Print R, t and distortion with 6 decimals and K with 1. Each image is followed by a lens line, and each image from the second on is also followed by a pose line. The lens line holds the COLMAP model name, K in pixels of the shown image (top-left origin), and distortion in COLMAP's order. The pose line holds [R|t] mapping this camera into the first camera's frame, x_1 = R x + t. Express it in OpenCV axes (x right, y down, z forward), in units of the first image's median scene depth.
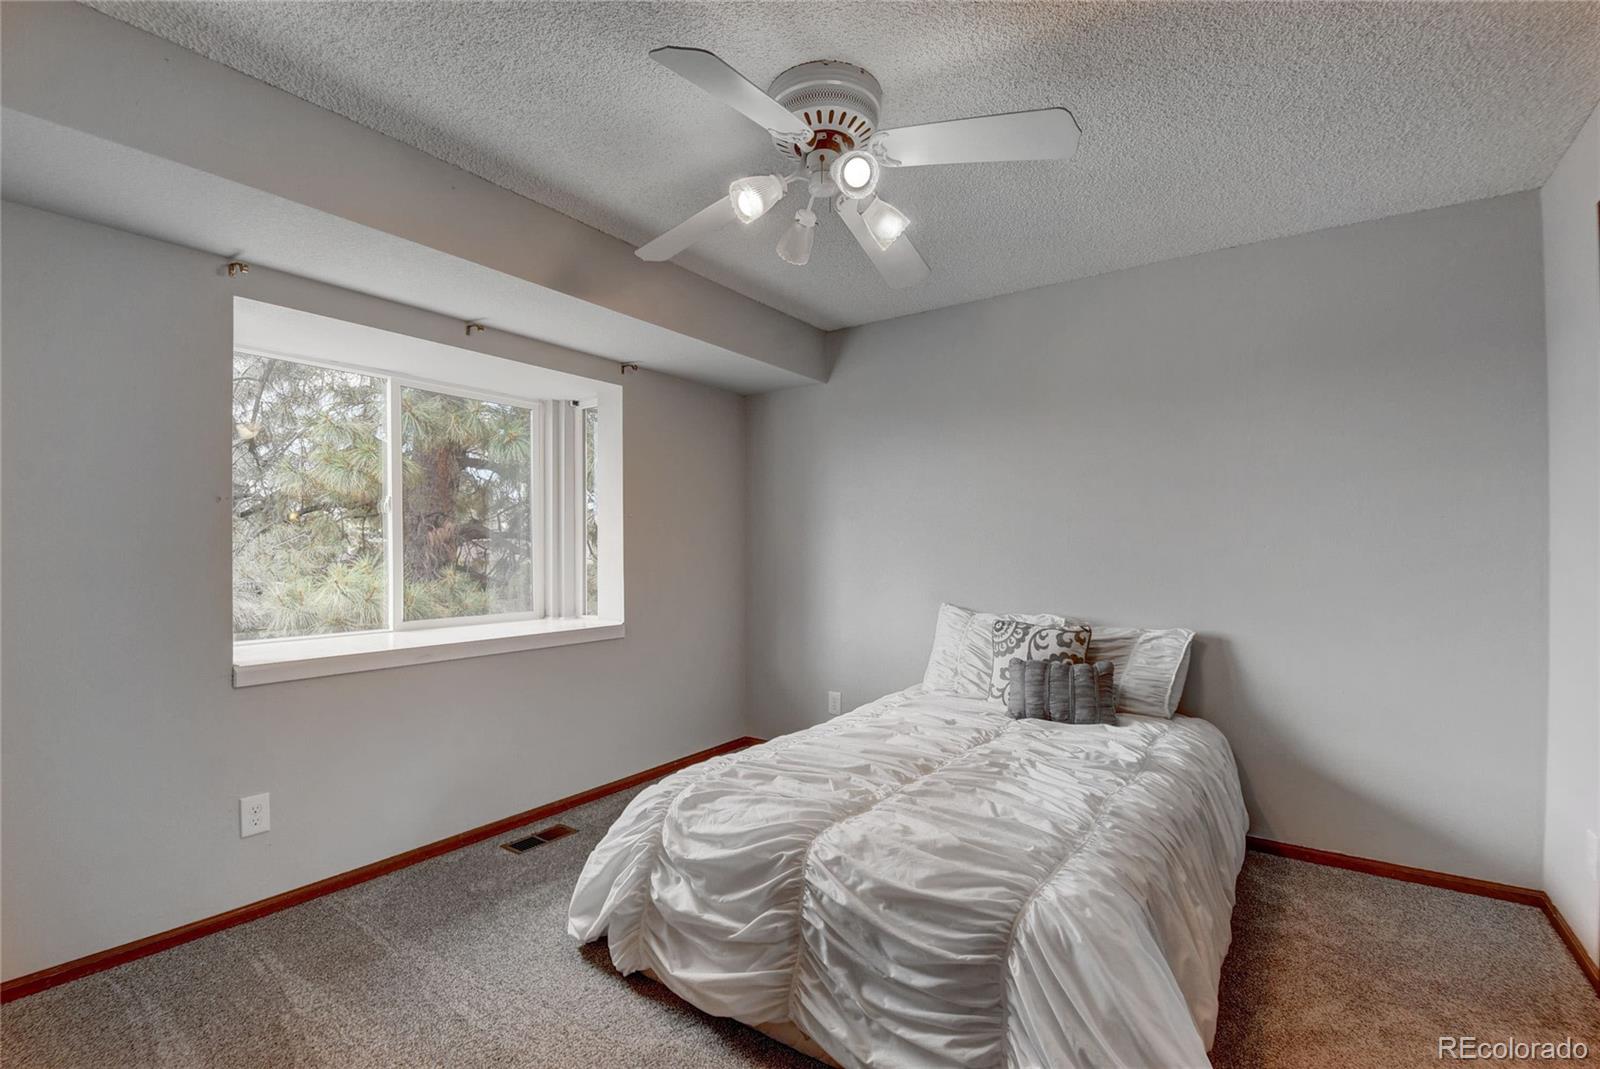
lens RADIAL K [[710.3, 0, 800.7], [0, 710.3, 539.7], [0, 0, 1]] dist [-0.022667, -0.002247]
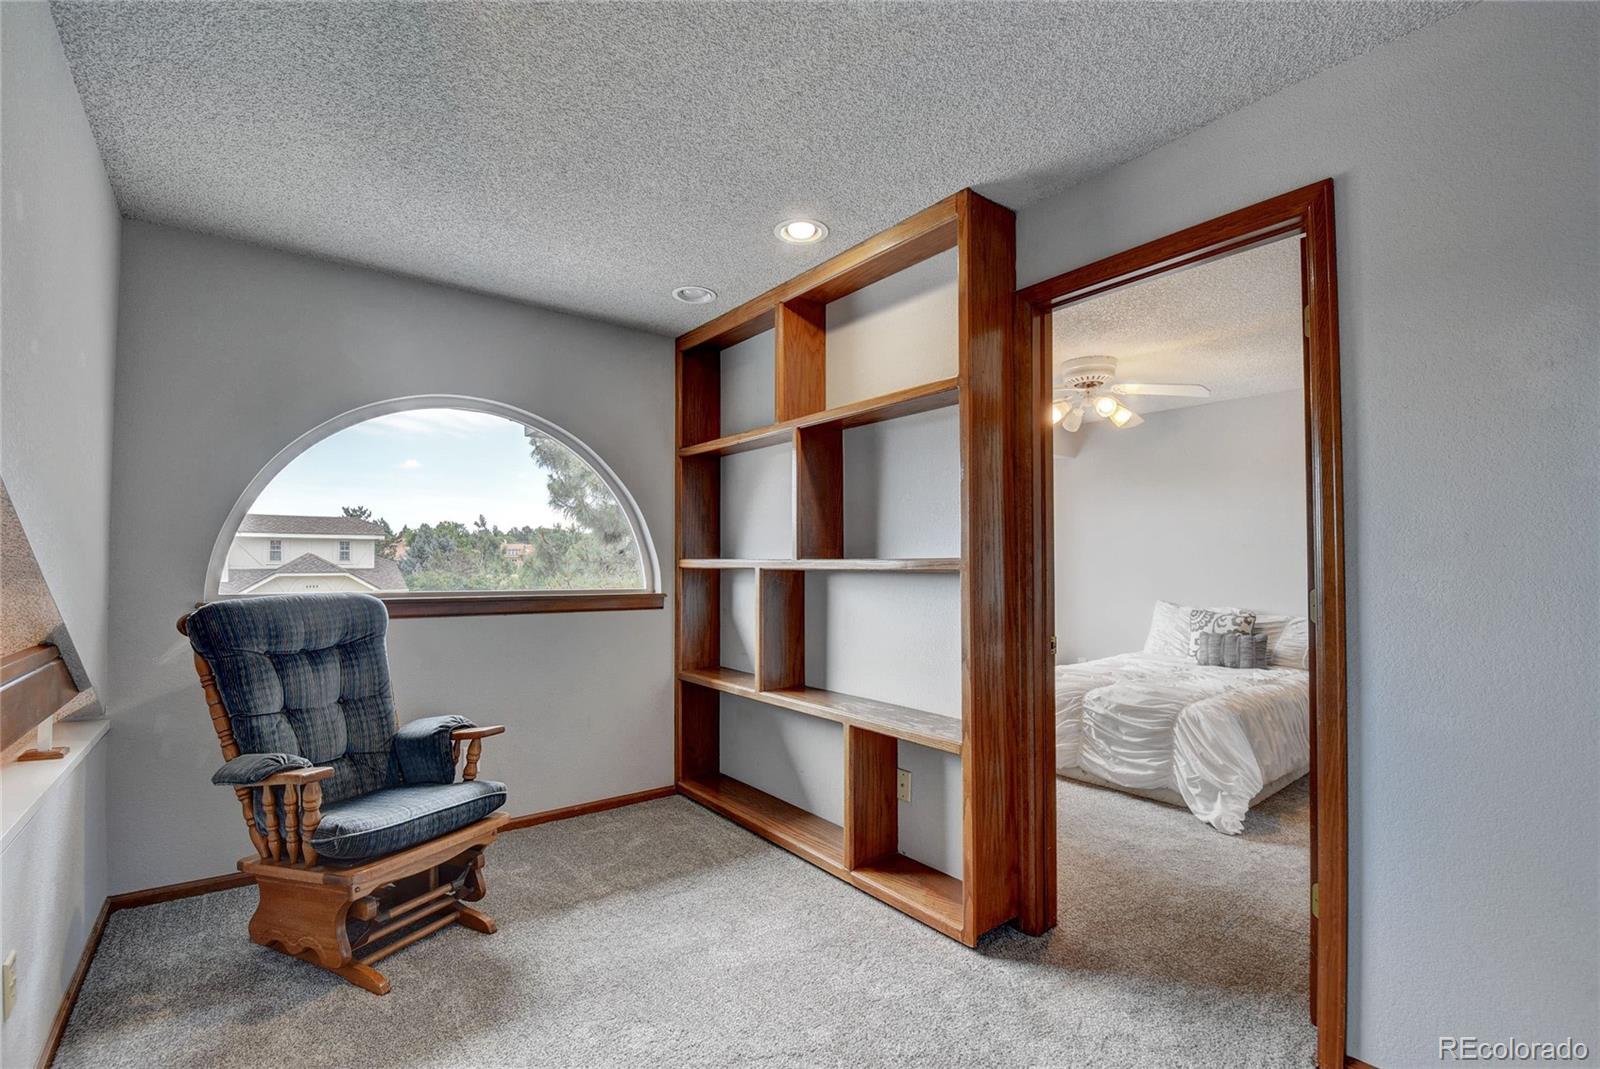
lens RADIAL K [[710.3, 0, 796.8], [0, 710.3, 539.5], [0, 0, 1]] dist [-0.022667, -0.002247]
pose [[0.954210, -0.003644, -0.299116, -0.120469], [-0.002989, 0.999760, -0.021713, -0.011540], [0.299123, 0.021613, 0.953970, -0.925761]]
